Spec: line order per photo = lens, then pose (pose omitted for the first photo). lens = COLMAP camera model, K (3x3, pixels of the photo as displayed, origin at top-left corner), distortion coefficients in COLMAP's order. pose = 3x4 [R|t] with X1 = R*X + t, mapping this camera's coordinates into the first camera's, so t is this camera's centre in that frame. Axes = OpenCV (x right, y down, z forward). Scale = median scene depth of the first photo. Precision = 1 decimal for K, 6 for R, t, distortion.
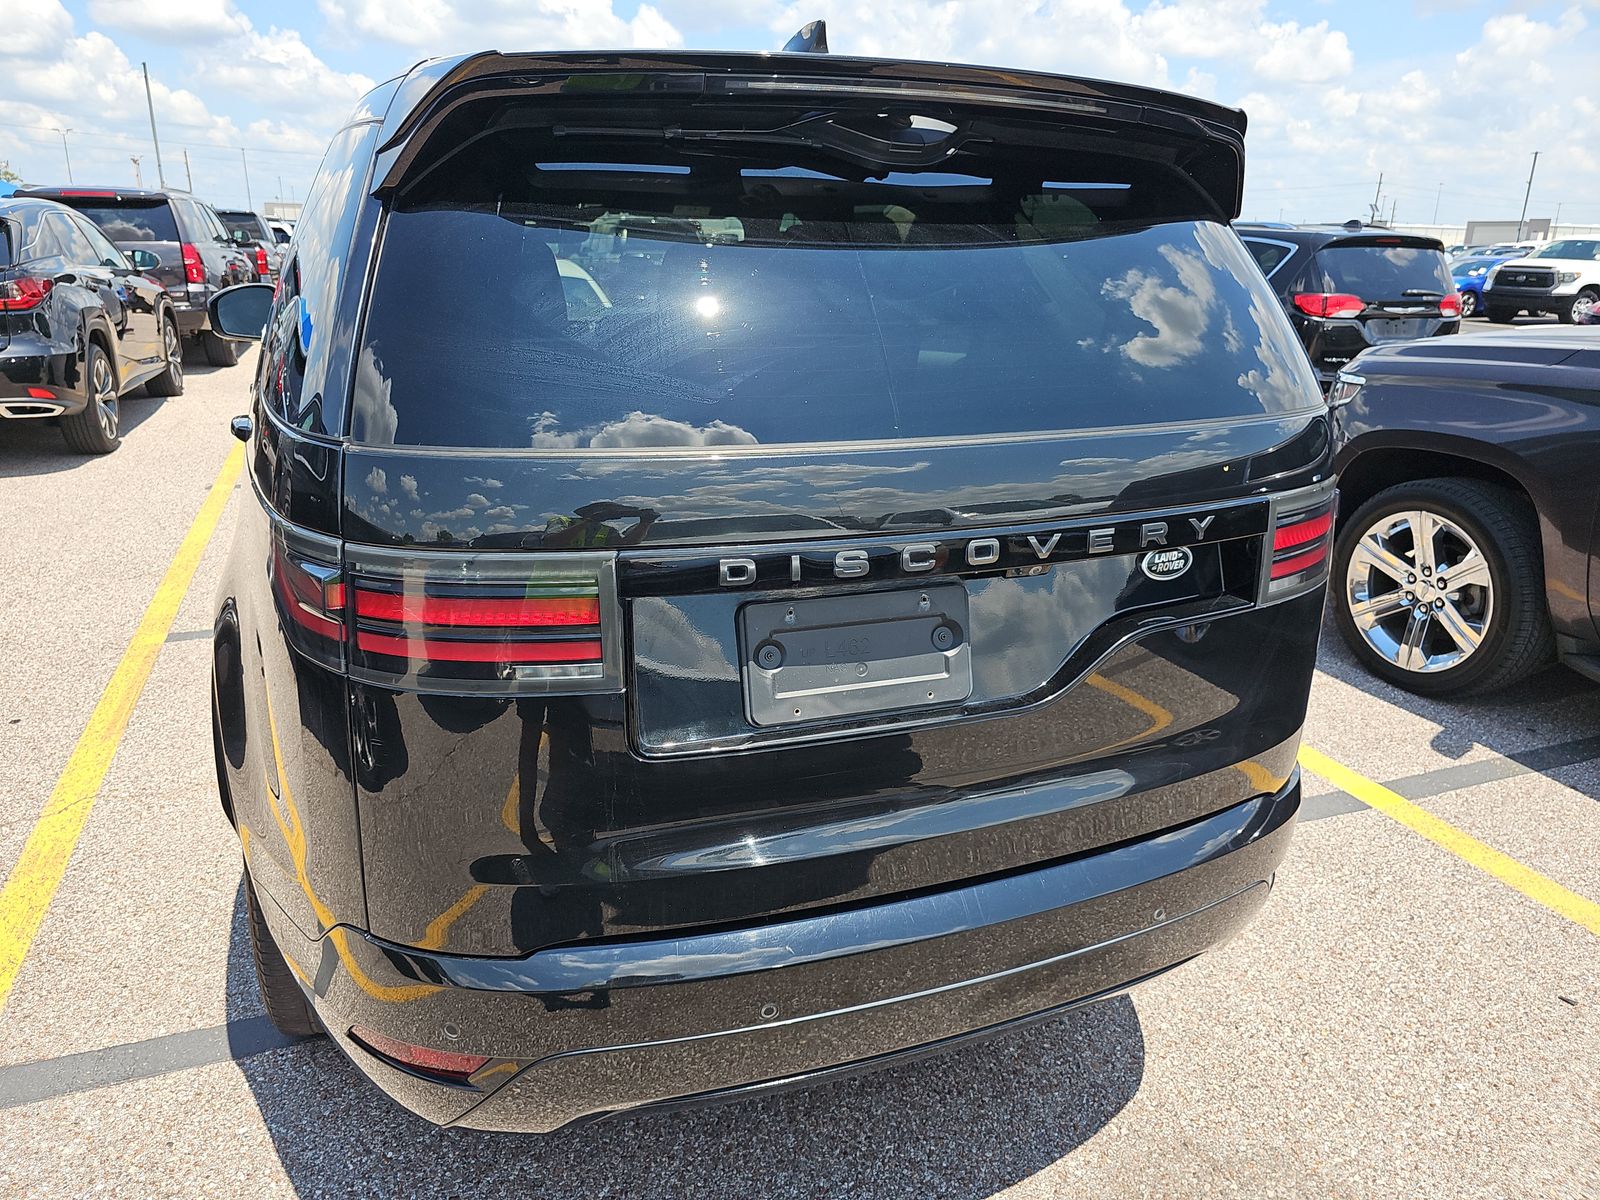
lens RADIAL K [[1088.9, 0, 777.6], [0, 1088.9, 598.3], [0, 0, 1]] dist [0.036922, -0.044228]
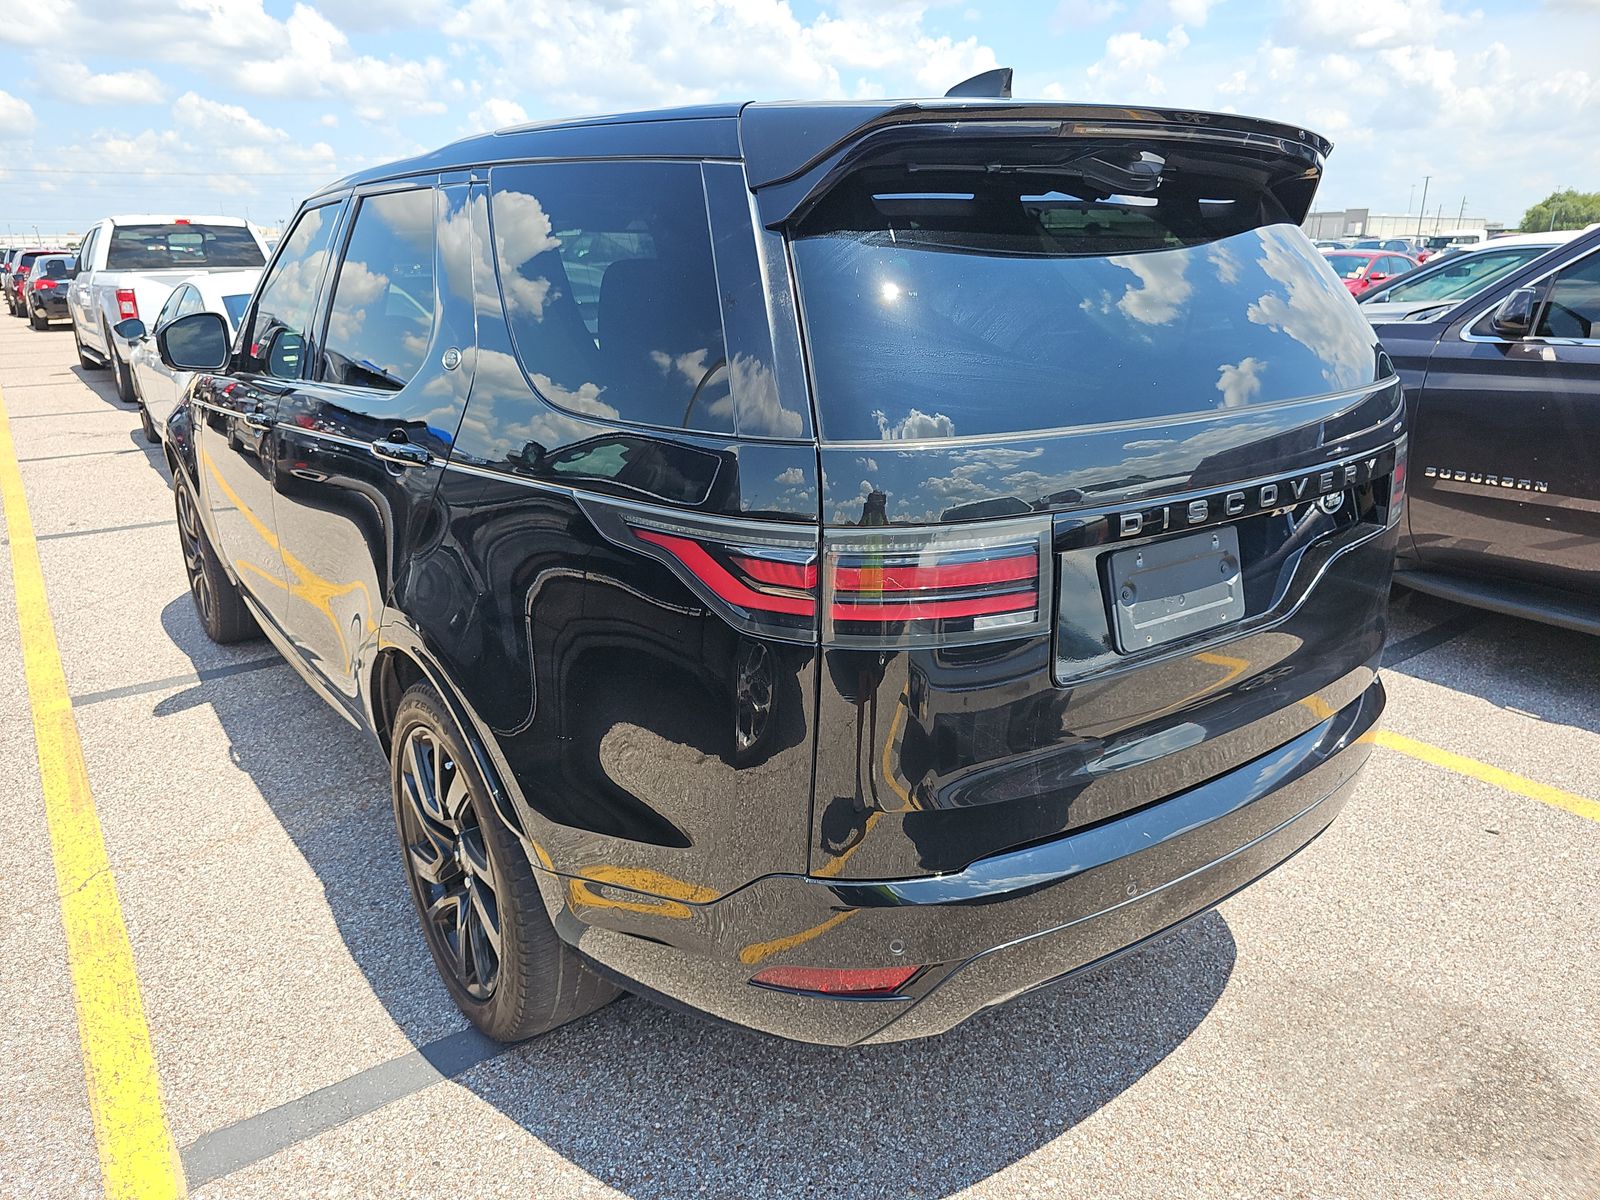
lens RADIAL K [[1088.9, 0, 777.6], [0, 1088.9, 598.3], [0, 0, 1]] dist [0.036922, -0.044228]
pose [[0.966891, -0.099128, 0.235149, -0.398265], [0.100377, 0.994927, 0.006685, 0.005335], [-0.234619, 0.017140, 0.971936, -0.057093]]
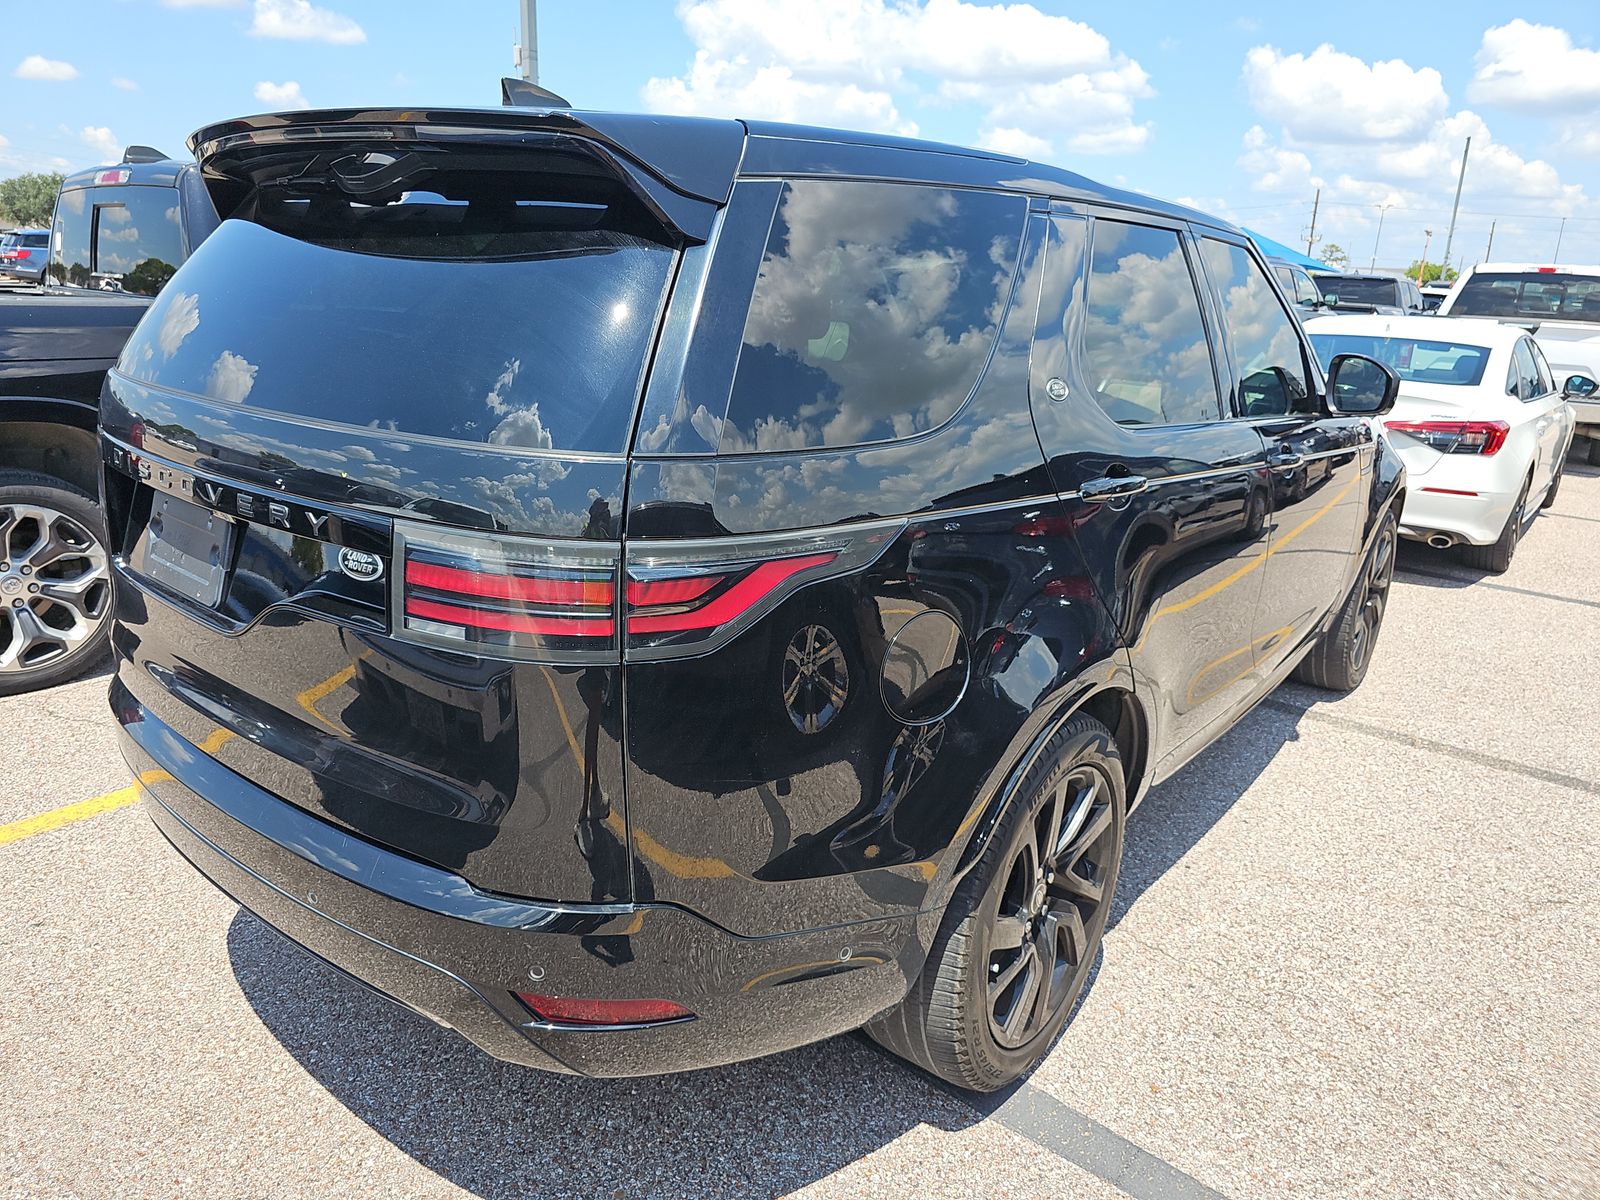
lens RADIAL K [[1085.3, 0, 791.7], [0, 1085.3, 580.4], [0, 0, 1]] dist [0.034260, -0.040299]
pose [[0.485670, 0.241082, -0.840241, 0.986441], [-0.302269, 0.948238, 0.097353, -0.166714], [0.820218, 0.206698, 0.533402, 0.554781]]
